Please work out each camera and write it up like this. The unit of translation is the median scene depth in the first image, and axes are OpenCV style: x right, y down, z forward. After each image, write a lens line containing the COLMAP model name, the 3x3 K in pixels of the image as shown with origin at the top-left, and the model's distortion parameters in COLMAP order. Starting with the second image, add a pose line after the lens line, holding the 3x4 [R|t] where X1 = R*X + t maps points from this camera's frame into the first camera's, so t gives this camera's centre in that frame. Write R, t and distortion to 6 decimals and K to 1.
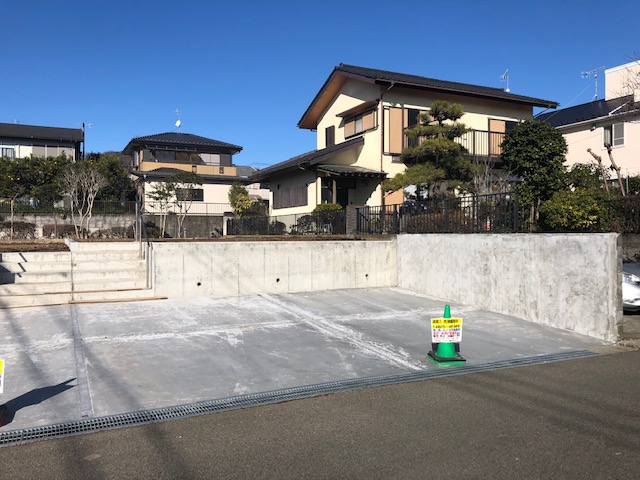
lens RADIAL K [[517.4, 0, 322.1], [0, 517.4, 255.2], [0, 0, 1]] dist [0.017961, -0.001424]
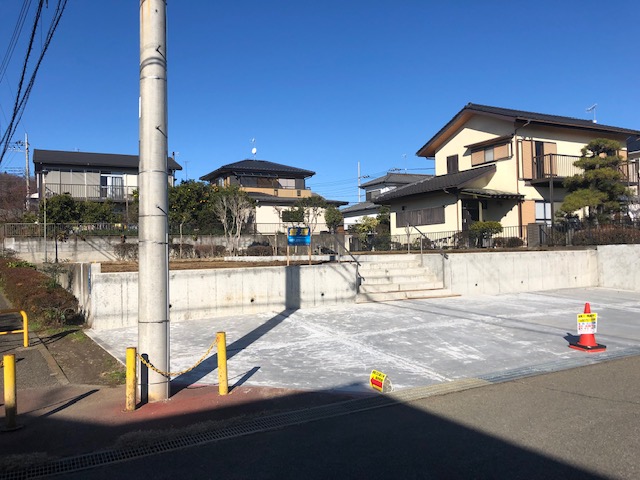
lens RADIAL K [[530.8, 0, 320.0], [0, 530.8, 240.0], [0, 0, 1]] dist [0.019465, -0.010687]
pose [[0.999532, -0.017984, 0.024741, -0.360018], [0.019604, 0.997568, -0.066882, 0.013619], [-0.023479, 0.067336, 0.997454, -0.182412]]
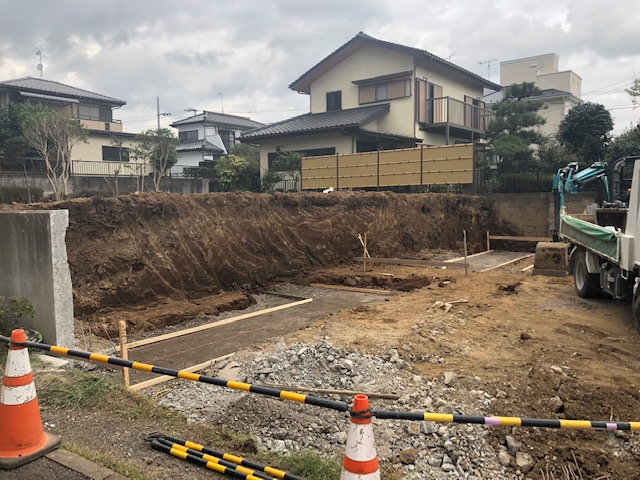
lens RADIAL K [[530.8, 0, 320.0], [0, 530.8, 240.0], [0, 0, 1]] dist [0.019465, -0.010687]
pose [[0.892408, -0.043606, 0.449117, -0.573208], [0.029417, 0.998824, 0.038527, 0.004718], [-0.450269, -0.021170, 0.892642, 0.079298]]
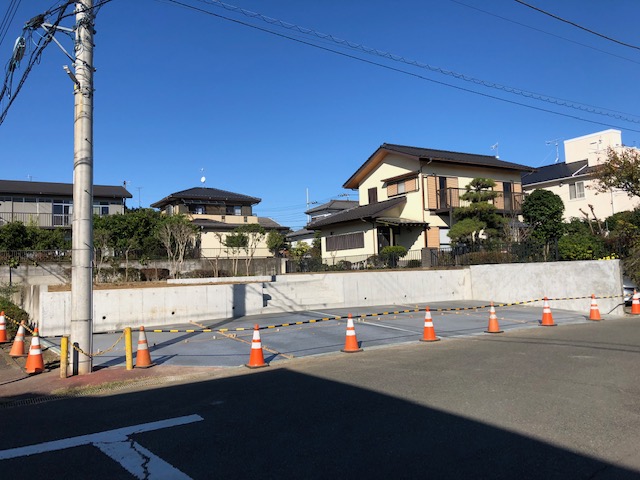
lens RADIAL K [[530.8, 0, 320.0], [0, 530.8, 240.0], [0, 0, 1]] dist [0.019465, -0.010687]
pose [[0.994949, -0.023692, 0.097543, -0.290382], [0.034164, 0.993657, -0.107134, 0.024936], [-0.094386, 0.109926, 0.989448, -0.345253]]
